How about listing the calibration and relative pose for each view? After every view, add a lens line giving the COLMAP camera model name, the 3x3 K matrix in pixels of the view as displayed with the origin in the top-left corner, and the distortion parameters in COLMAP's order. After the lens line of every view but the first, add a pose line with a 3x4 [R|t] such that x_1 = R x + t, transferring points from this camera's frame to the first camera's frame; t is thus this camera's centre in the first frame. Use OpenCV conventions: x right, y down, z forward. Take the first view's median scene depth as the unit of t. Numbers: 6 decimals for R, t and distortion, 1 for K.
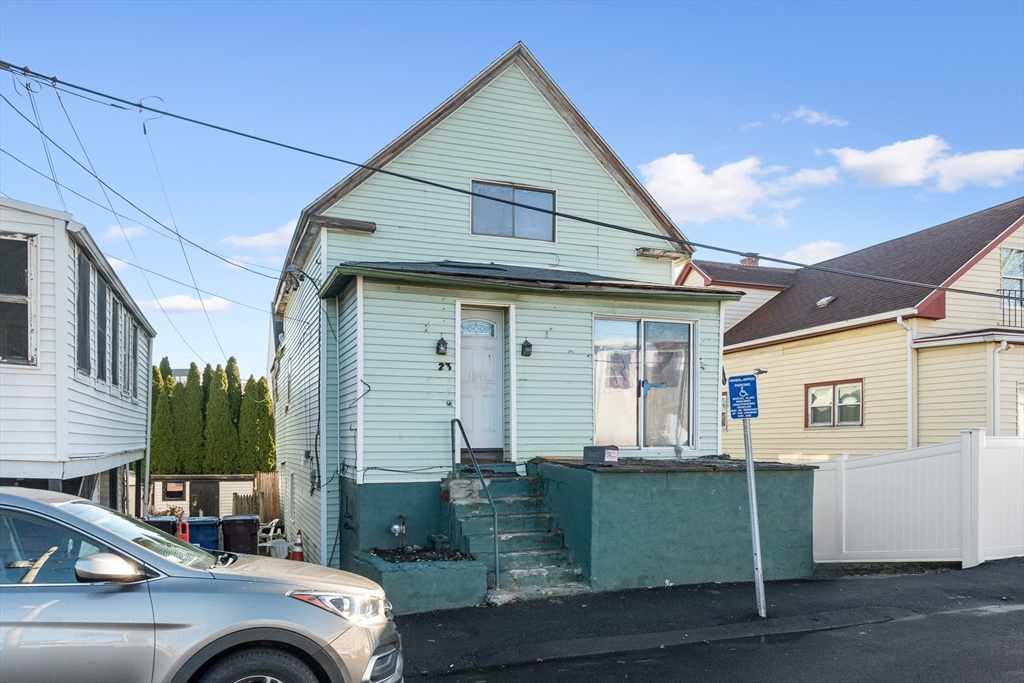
lens RADIAL K [[732.5, 0, 485.0], [0, 732.5, 442.4], [0, 0, 1]] dist [0.000955, 0.000179]
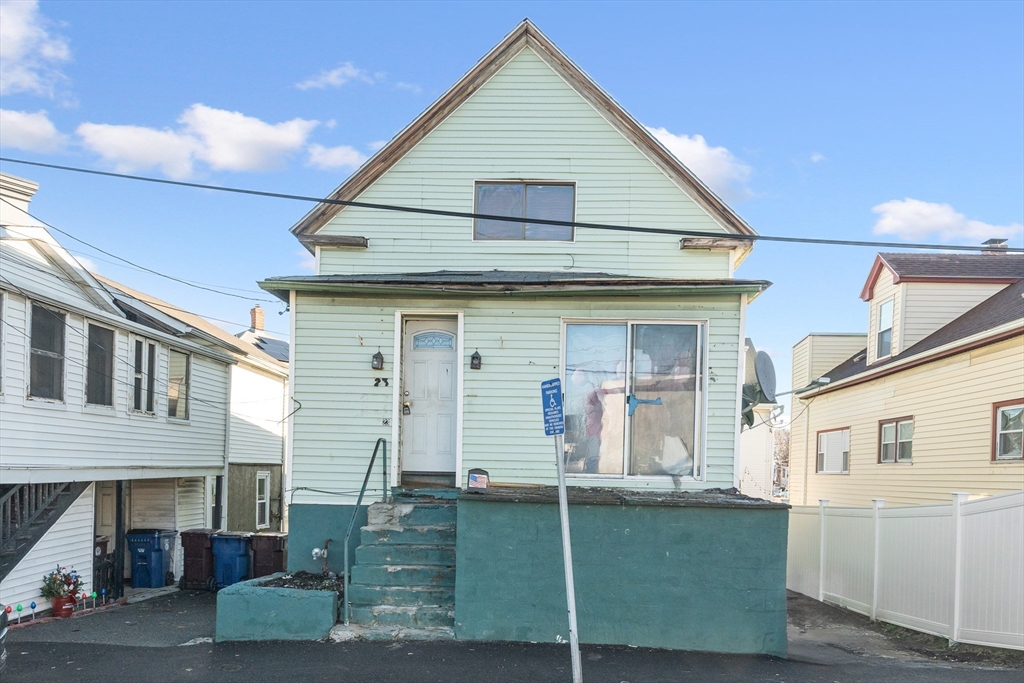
lens RADIAL K [[733.5, 0, 513.5], [0, 733.5, 473.7], [0, 0, 1]] dist [0.001595, 0.001593]
pose [[0.927255, 0.025179, -0.373582, 0.444035], [-0.025443, 0.999667, 0.004226, 0.004348], [0.373564, 0.005586, 0.927588, 0.194314]]
